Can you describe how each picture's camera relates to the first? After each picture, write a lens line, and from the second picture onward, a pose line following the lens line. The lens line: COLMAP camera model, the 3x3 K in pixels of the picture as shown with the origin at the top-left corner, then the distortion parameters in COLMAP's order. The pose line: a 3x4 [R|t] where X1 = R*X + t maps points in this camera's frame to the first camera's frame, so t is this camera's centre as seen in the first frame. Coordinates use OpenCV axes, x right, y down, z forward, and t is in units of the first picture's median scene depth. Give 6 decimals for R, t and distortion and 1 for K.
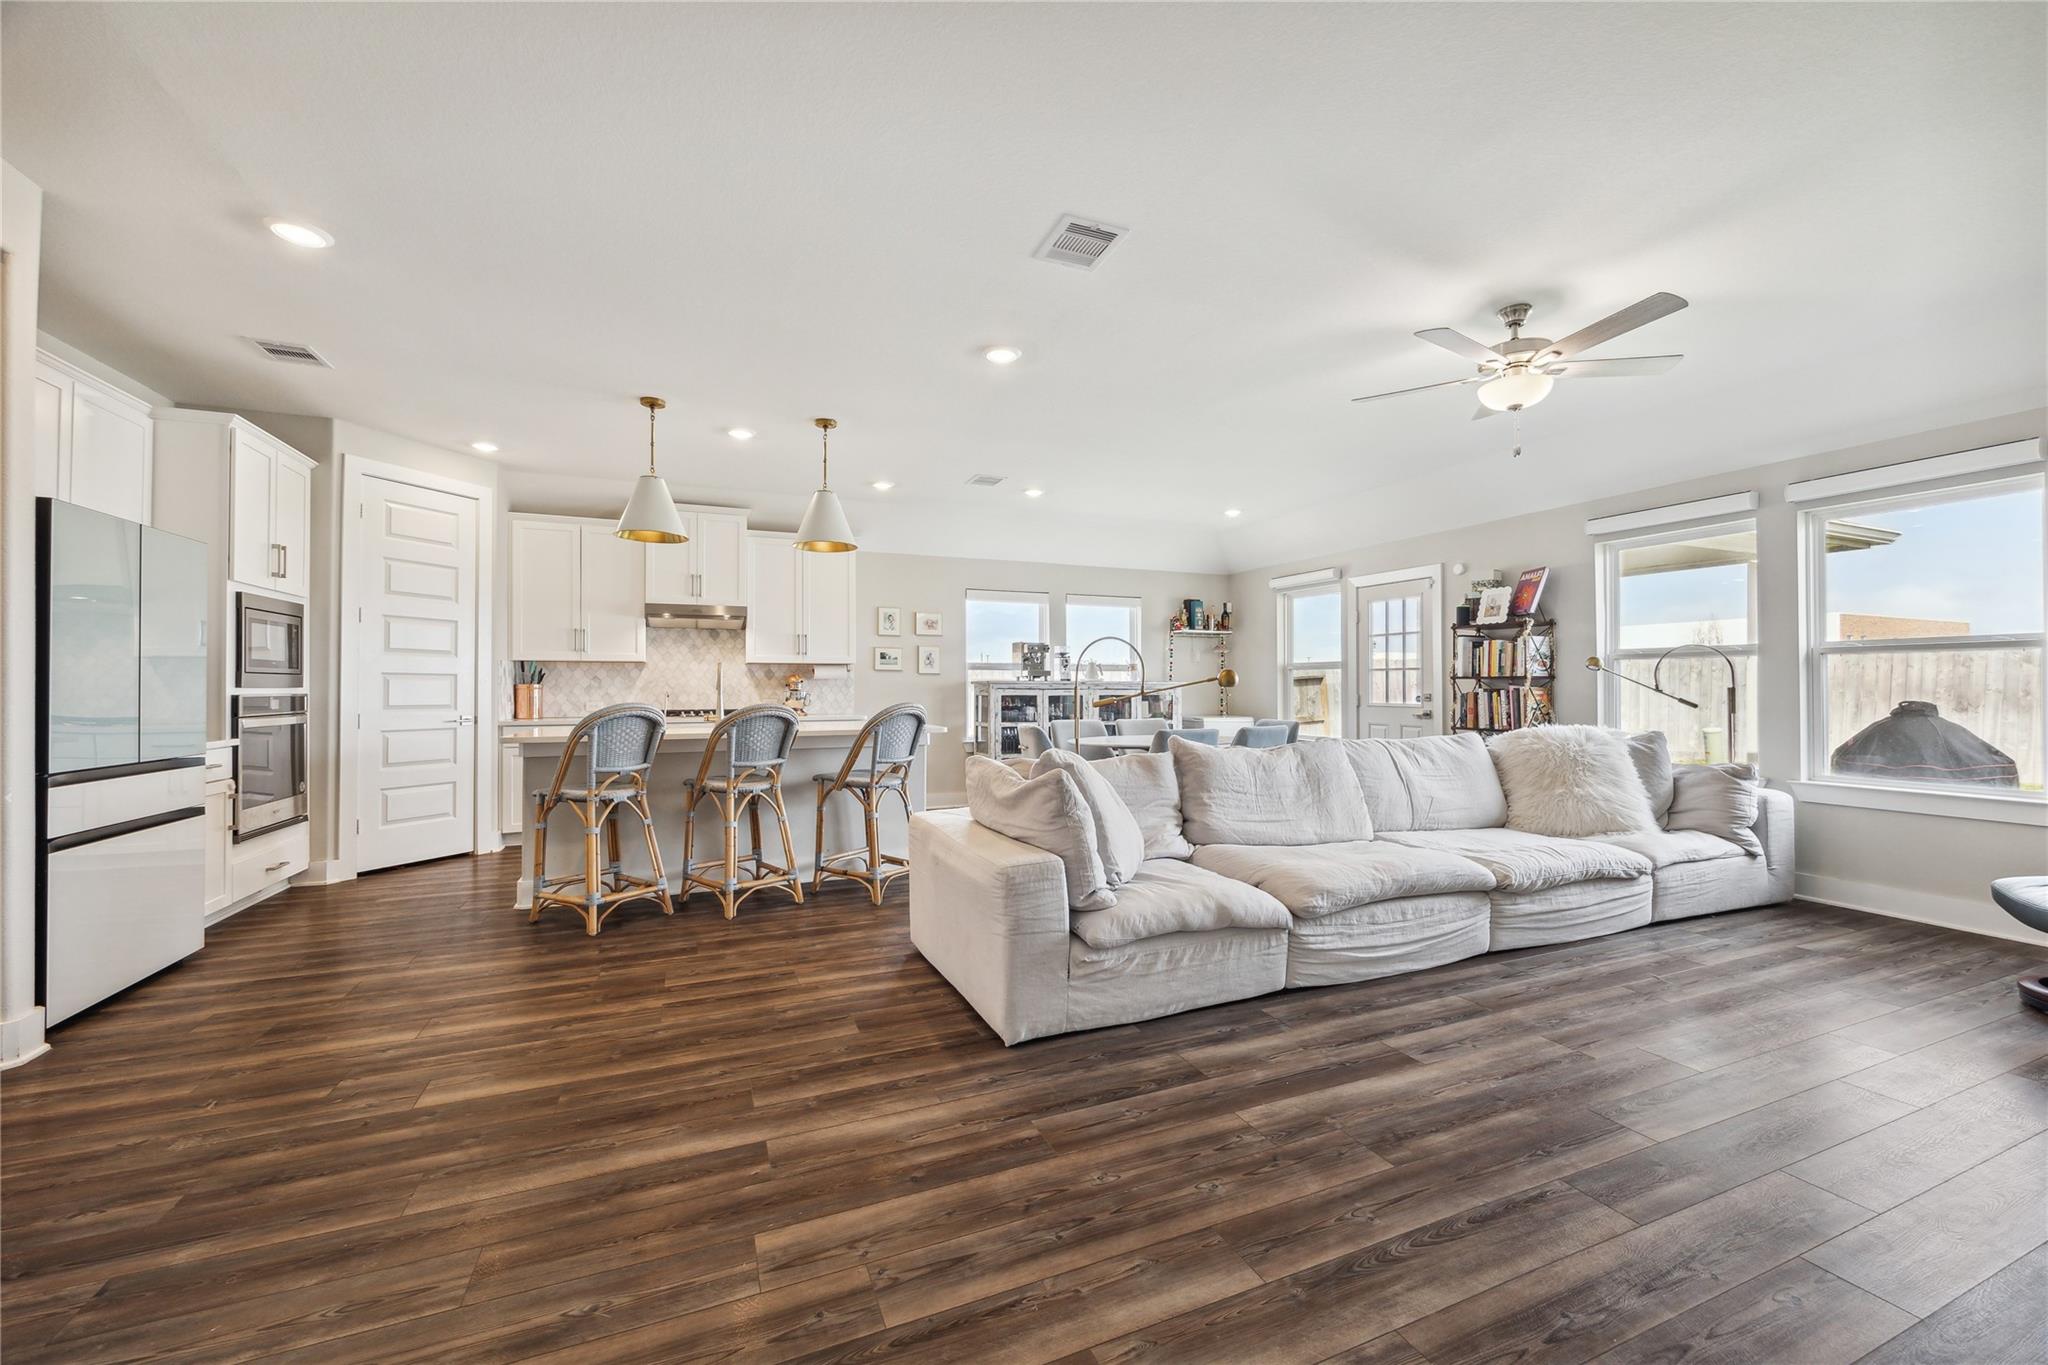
lens RADIAL K [[799.0, 0, 1025.8], [0, 799.0, 682.3], [0, 0, 1]] dist [0.000058, 0.000006]
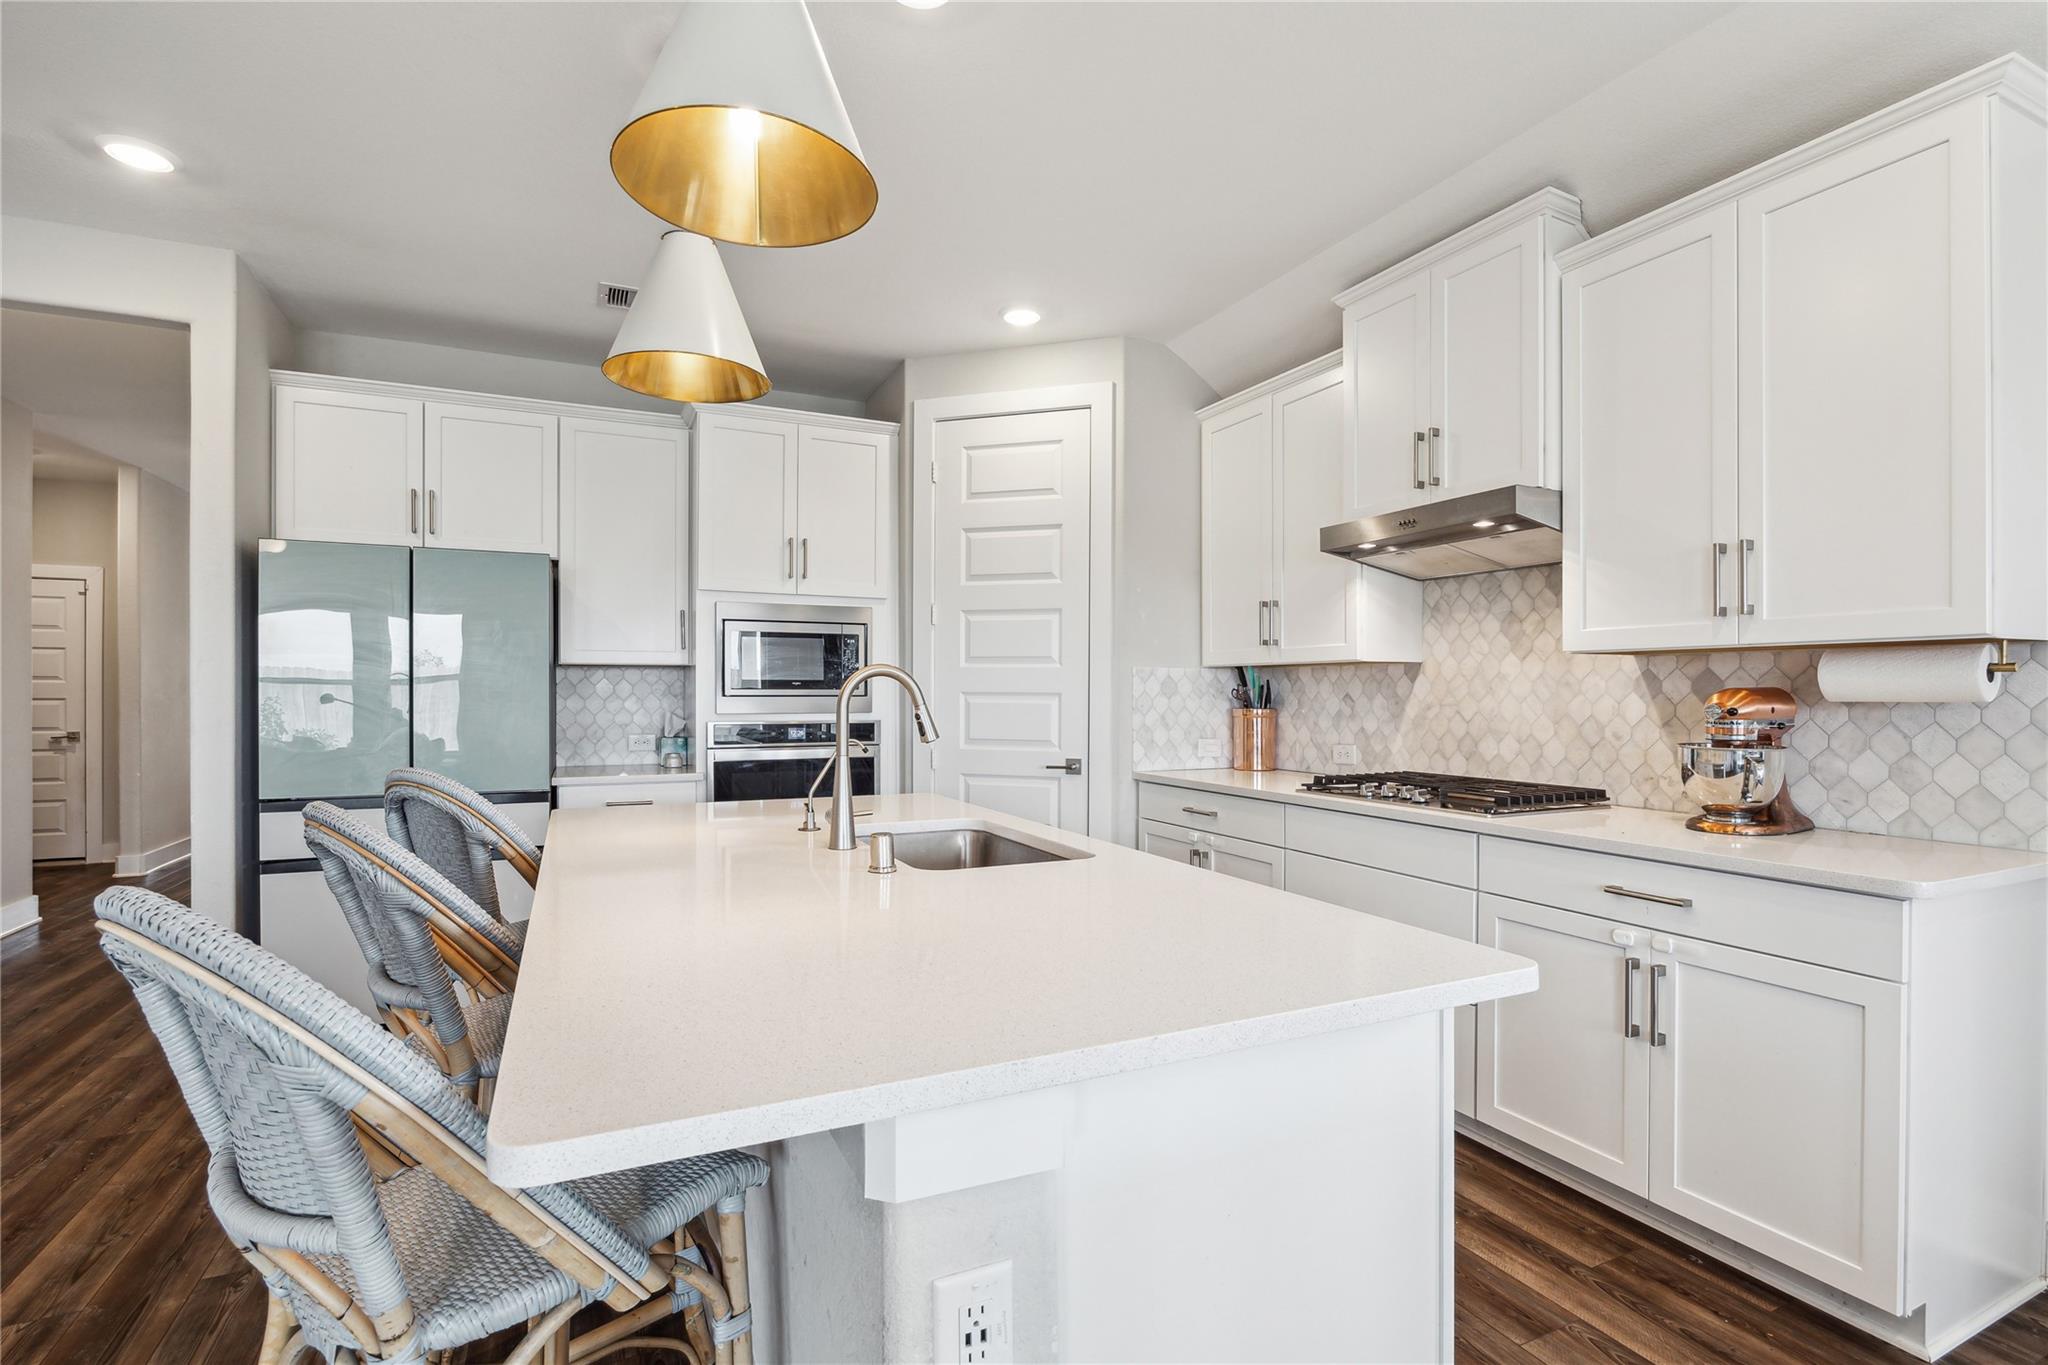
lens RADIAL K [[947.2, 0, 1023.7], [0, 947.2, 688.3], [0, 0, 1]] dist [-0.012089, -0.000344]
pose [[0.046540, -0.001896, -0.998915, 0.031998], [0.006211, 0.999979, -0.001609, -0.010815], [0.998897, -0.006129, 0.046551, 0.760993]]
